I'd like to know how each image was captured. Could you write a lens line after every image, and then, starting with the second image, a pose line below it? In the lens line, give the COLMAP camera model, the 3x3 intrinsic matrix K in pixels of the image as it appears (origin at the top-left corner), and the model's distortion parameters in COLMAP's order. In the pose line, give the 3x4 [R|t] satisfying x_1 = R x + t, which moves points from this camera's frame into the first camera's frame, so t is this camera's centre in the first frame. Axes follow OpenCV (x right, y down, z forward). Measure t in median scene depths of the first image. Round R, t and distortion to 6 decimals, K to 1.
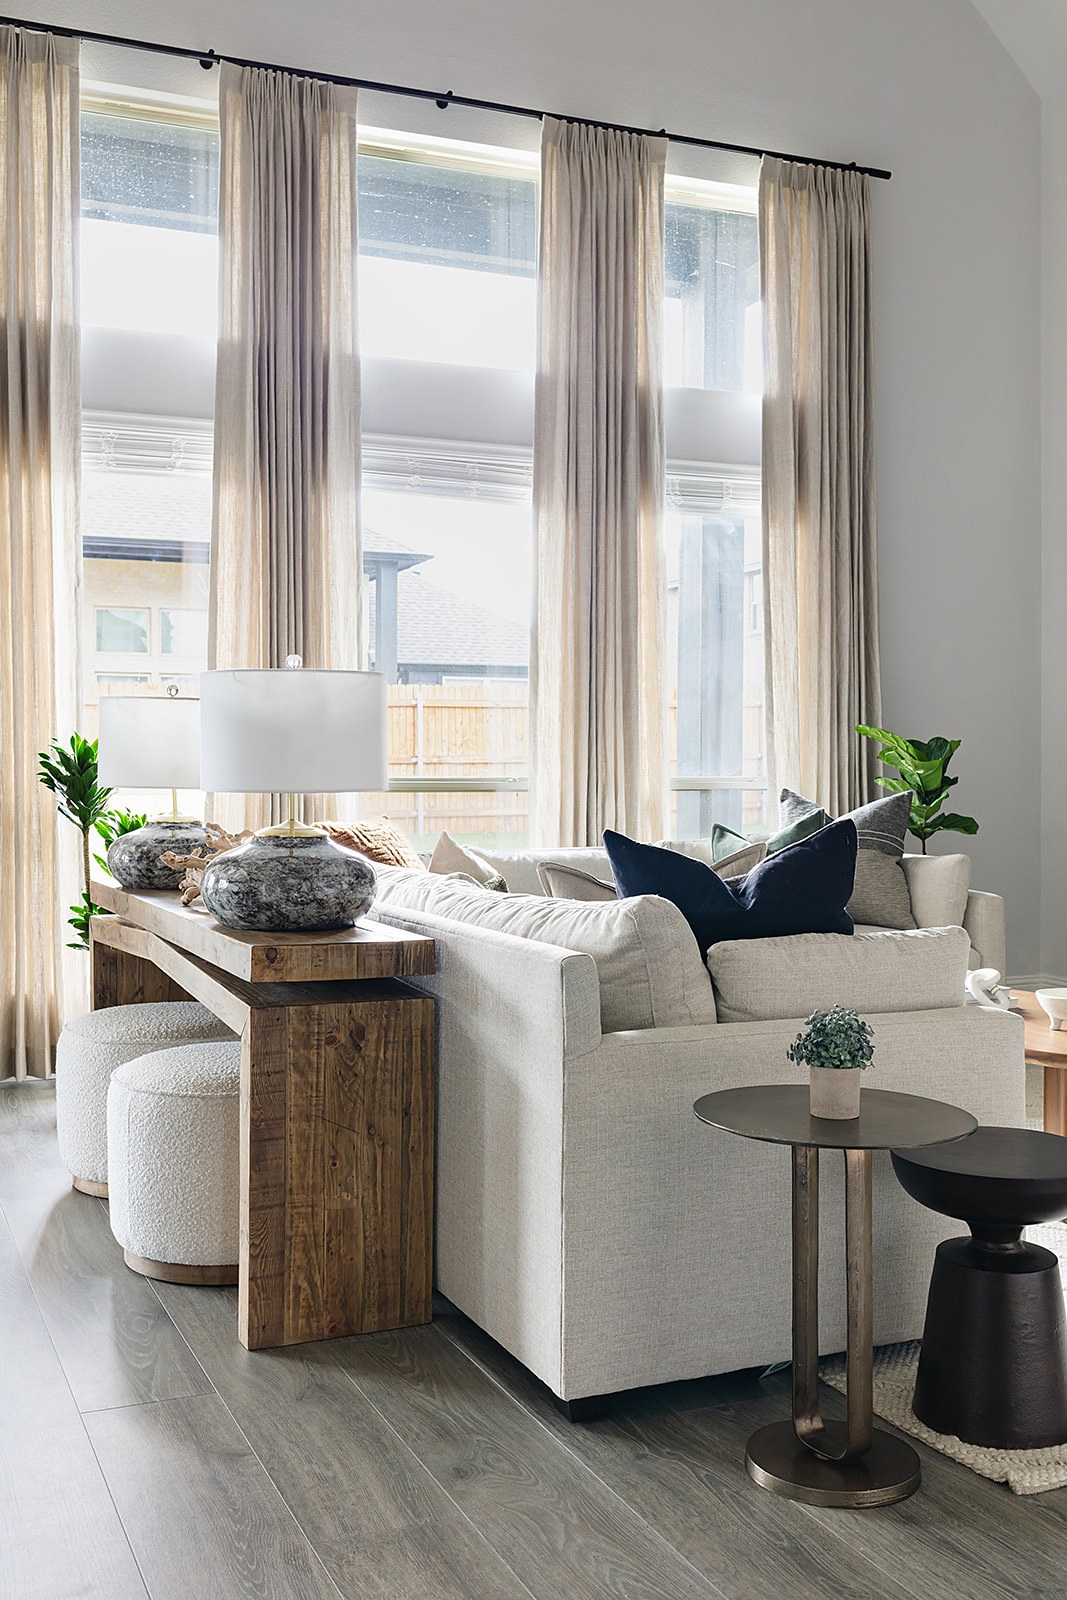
lens RADIAL K [[1653.7, 0, 536.0], [0, 1653.7, 793.6], [0, 0, 1]] dist [0.010606, 0.000000]
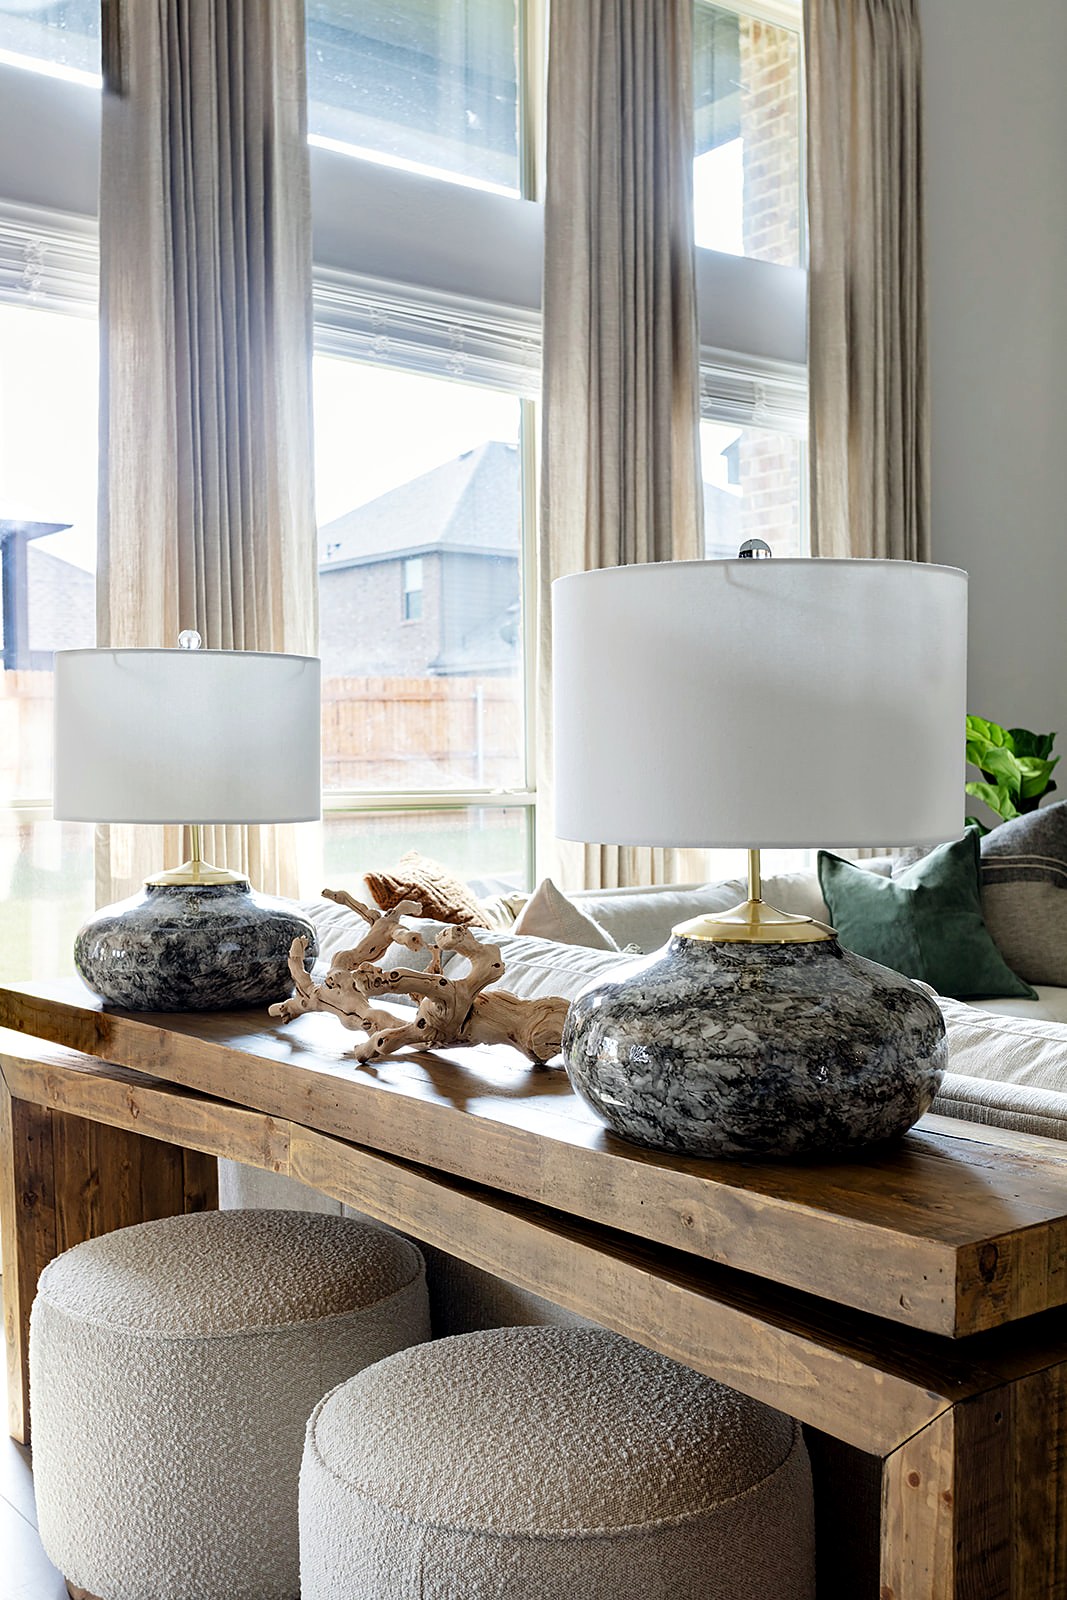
lens RADIAL K [[1653.7, 0, 545.7], [0, 1653.7, 840.8], [0, 0, 1]] dist [0.010606, 0.000000]
pose [[0.964168, -0.020879, 0.264468, -0.193125], [0.012951, 0.999414, 0.031685, -0.009612], [-0.264975, -0.027125, 0.963874, 0.339860]]
